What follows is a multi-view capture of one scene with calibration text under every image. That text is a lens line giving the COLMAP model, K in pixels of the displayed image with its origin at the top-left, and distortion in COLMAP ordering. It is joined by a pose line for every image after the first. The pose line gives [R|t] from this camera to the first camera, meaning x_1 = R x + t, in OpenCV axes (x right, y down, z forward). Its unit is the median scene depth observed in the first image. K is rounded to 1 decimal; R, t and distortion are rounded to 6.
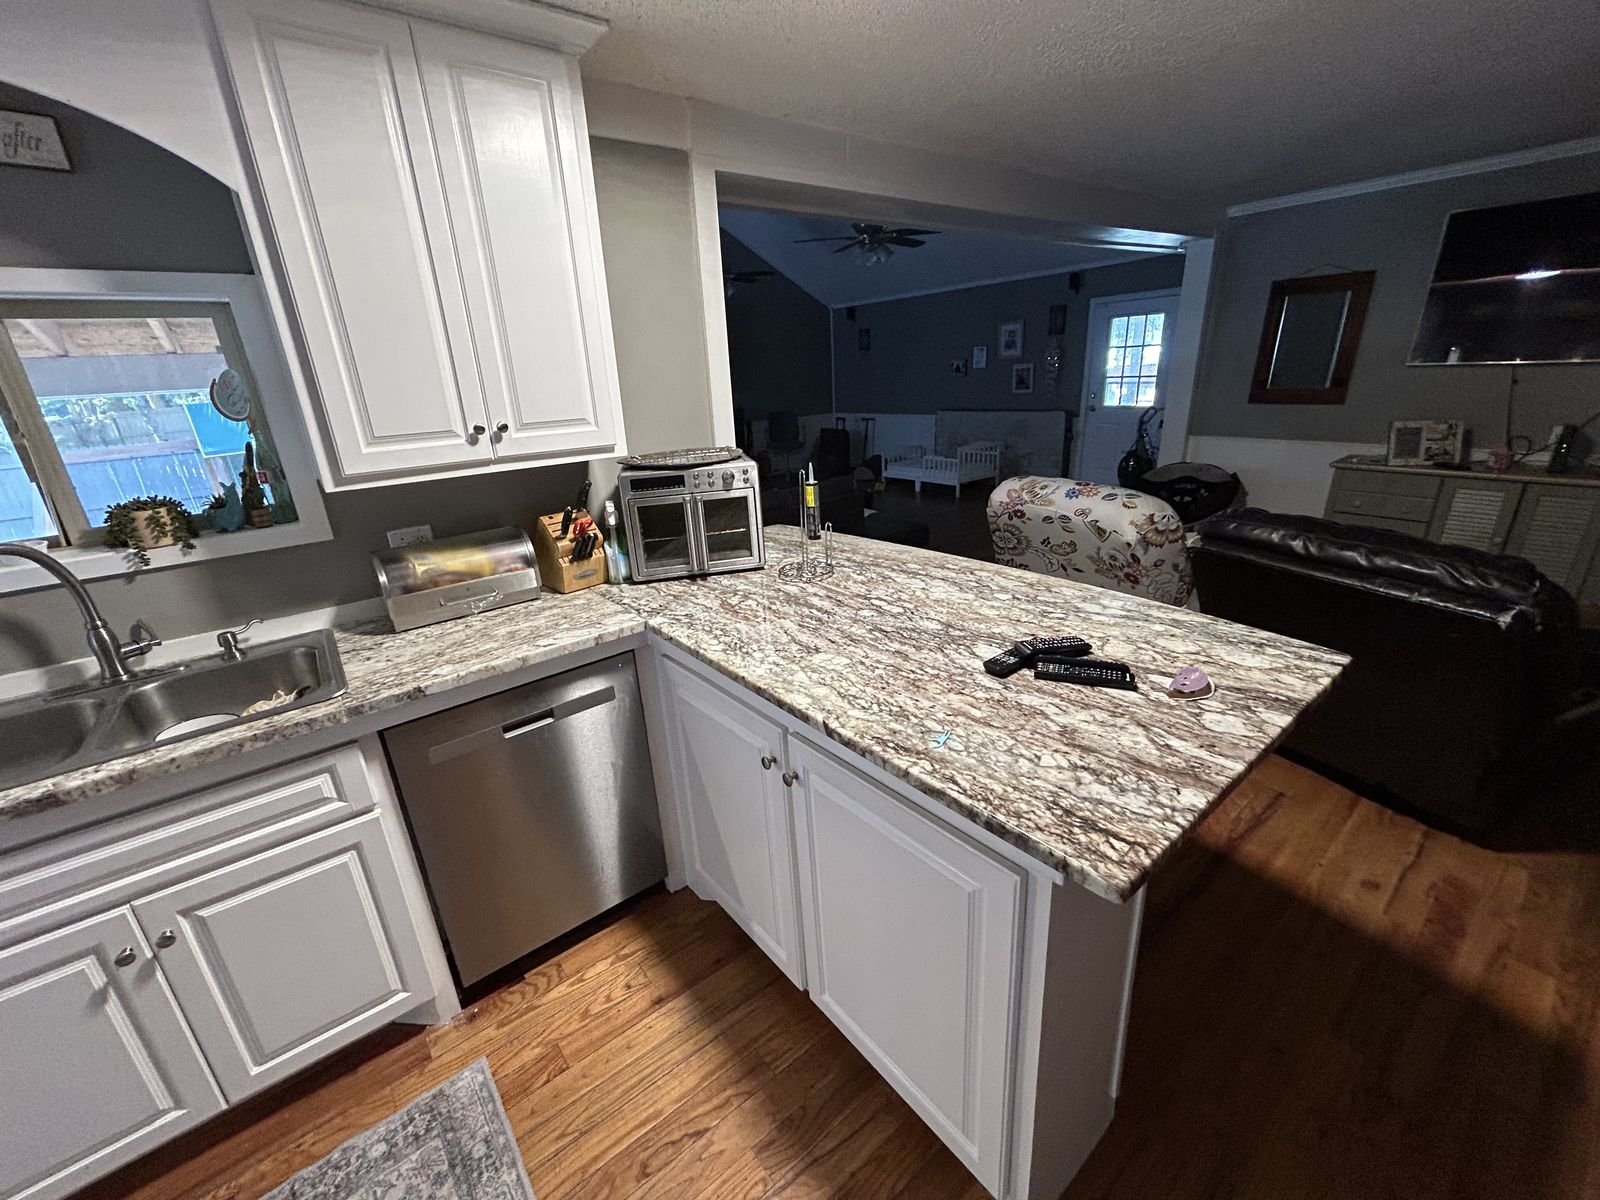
lens RADIAL K [[649.4, 0, 795.9], [0, 649.4, 600.6], [0, 0, 1]] dist [-0.000233, 0.000508]
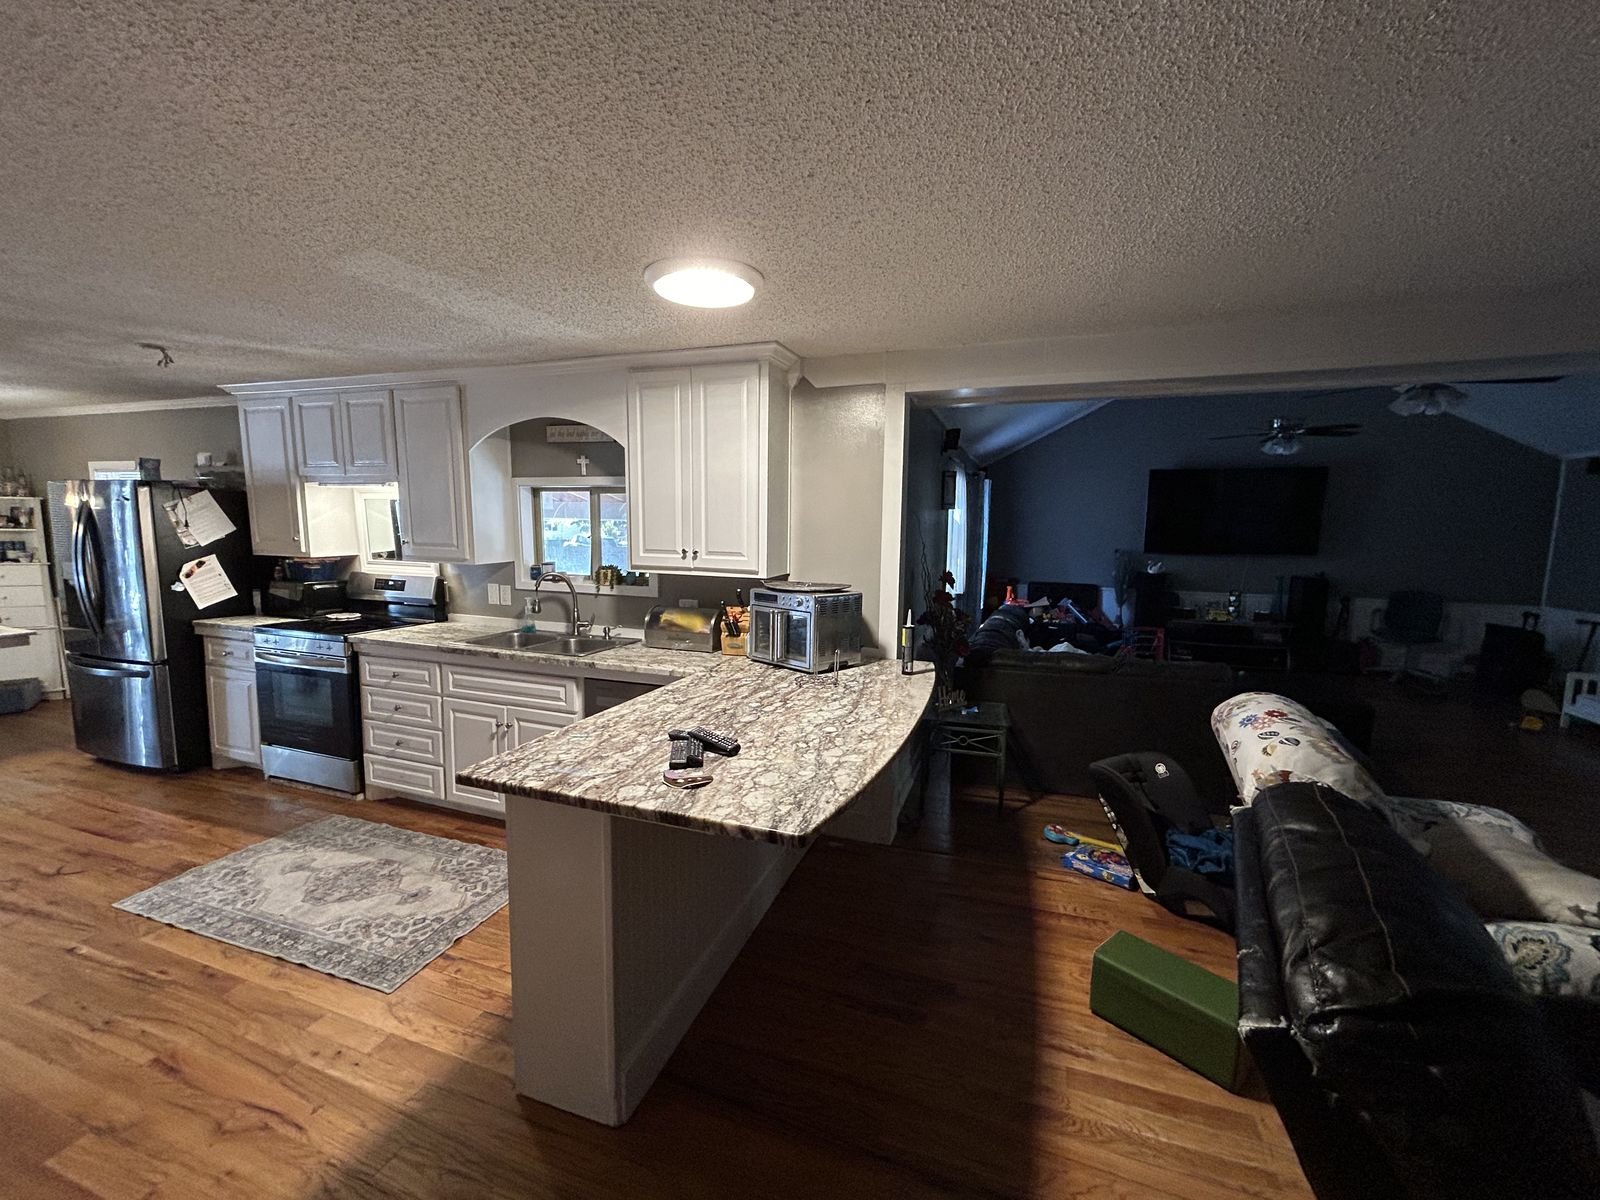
lens RADIAL K [[649.4, 0, 795.9], [0, 649.4, 600.6], [0, 0, 1]] dist [-0.000233, 0.000508]
pose [[0.532301, 0.158262, -0.831630, 1.250936], [-0.325794, 0.945005, -0.028693, -0.176192], [0.781354, 0.286213, 0.554589, 0.242406]]
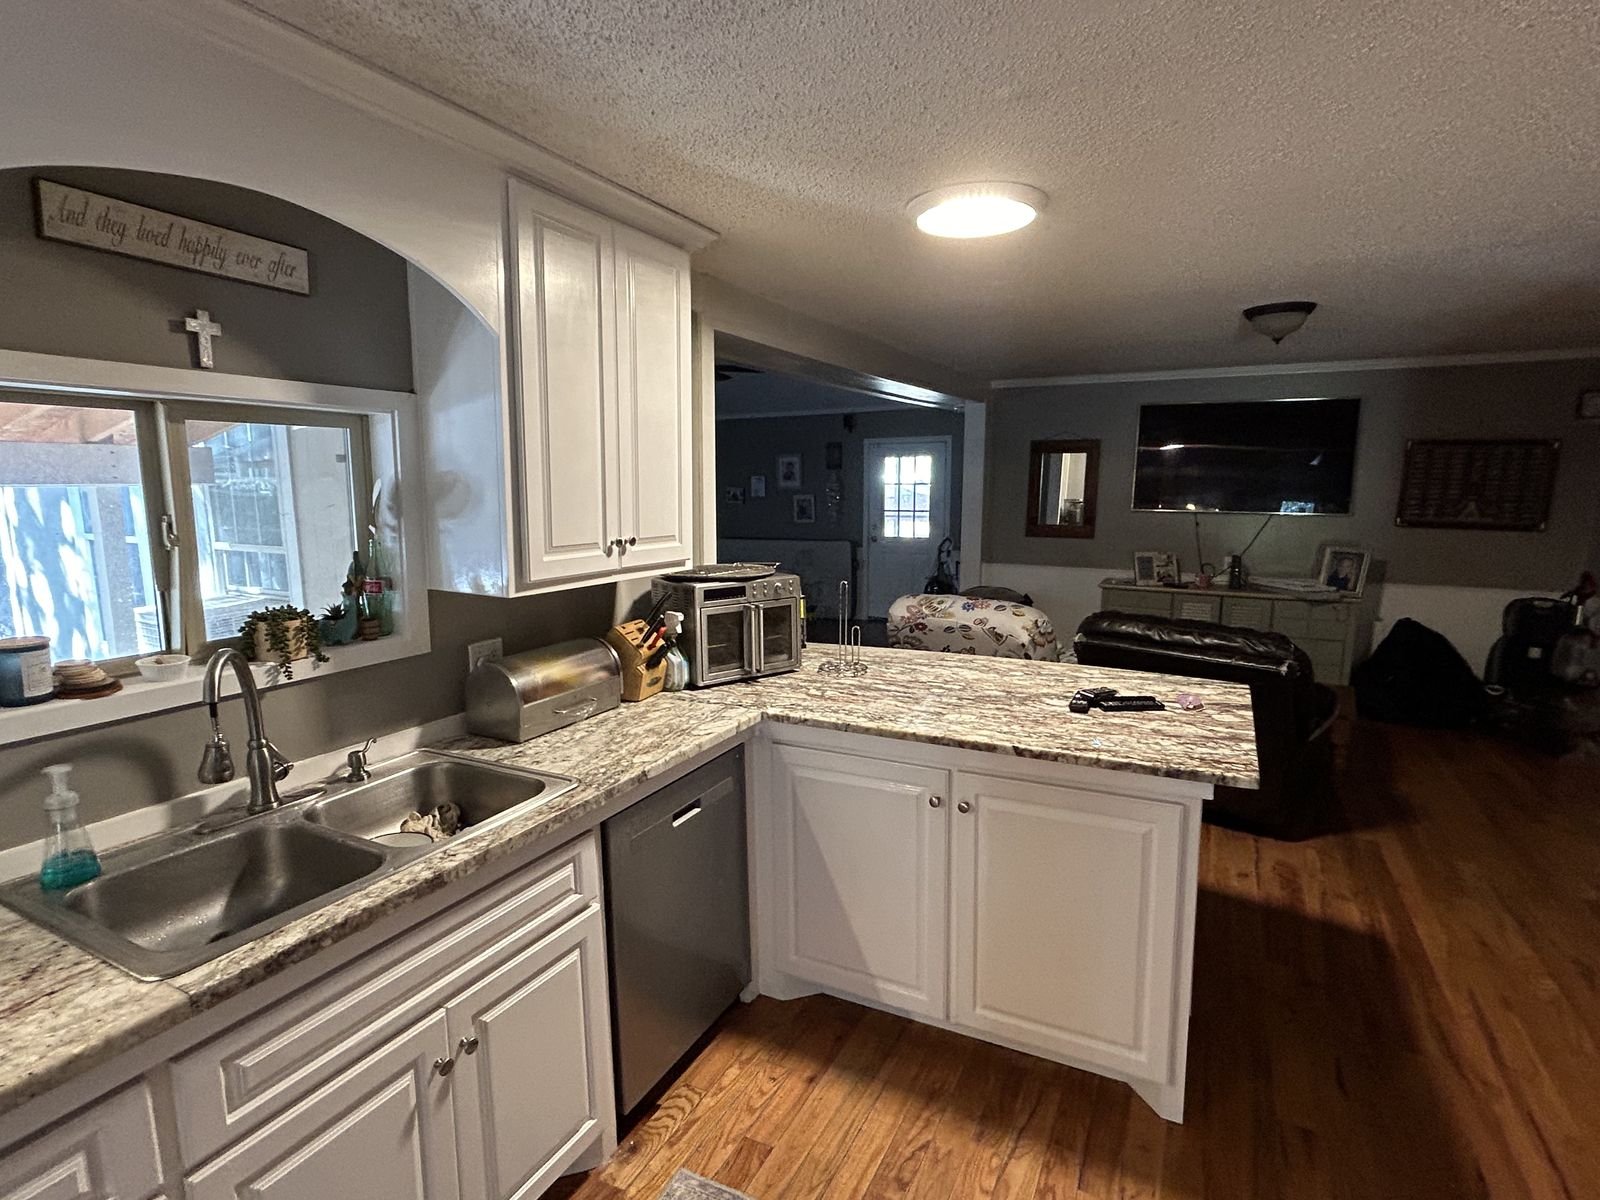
lens RADIAL K [[804.2, 0, 800.0], [0, 804.2, 600.0], [0, 0, 1]] dist [-0.000236, 0.000354]
pose [[0.910988, -0.012144, 0.412254, -0.752778], [0.097835, 0.977399, -0.187400, 0.110853], [-0.400661, 0.211052, 0.891587, -0.295392]]
